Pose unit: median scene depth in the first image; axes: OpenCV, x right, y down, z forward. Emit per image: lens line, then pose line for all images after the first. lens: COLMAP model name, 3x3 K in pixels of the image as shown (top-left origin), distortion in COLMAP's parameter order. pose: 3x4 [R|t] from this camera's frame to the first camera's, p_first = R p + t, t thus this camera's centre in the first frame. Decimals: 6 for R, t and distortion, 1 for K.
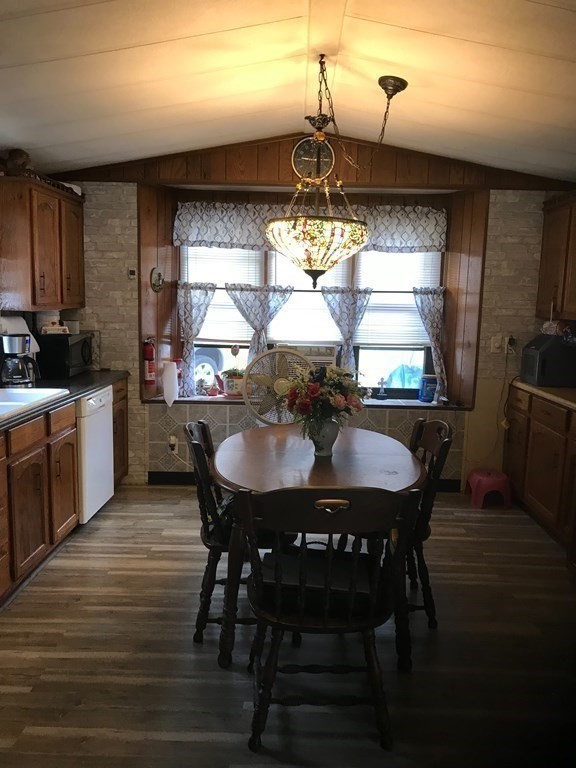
lens RADIAL K [[633.5, 0, 288.6], [0, 633.5, 384.6], [0, 0, 1]] dist [0.007866, -0.002558]
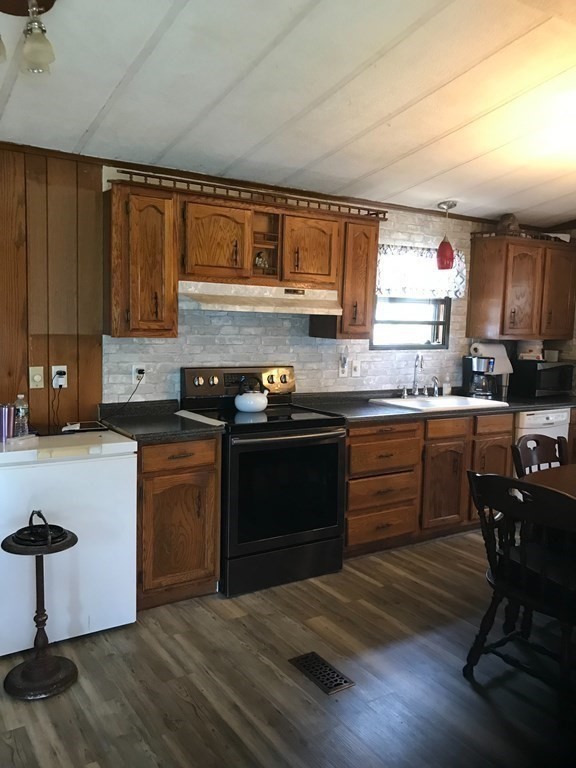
lens RADIAL K [[633.5, 0, 288.4], [0, 633.5, 383.9], [0, 0, 1]] dist [0.007866, -0.002558]
pose [[0.558509, 0.088172, -0.824799, 0.421992], [-0.132983, 0.990991, 0.015890, 0.007449], [0.818769, 0.100809, 0.565203, -0.048941]]
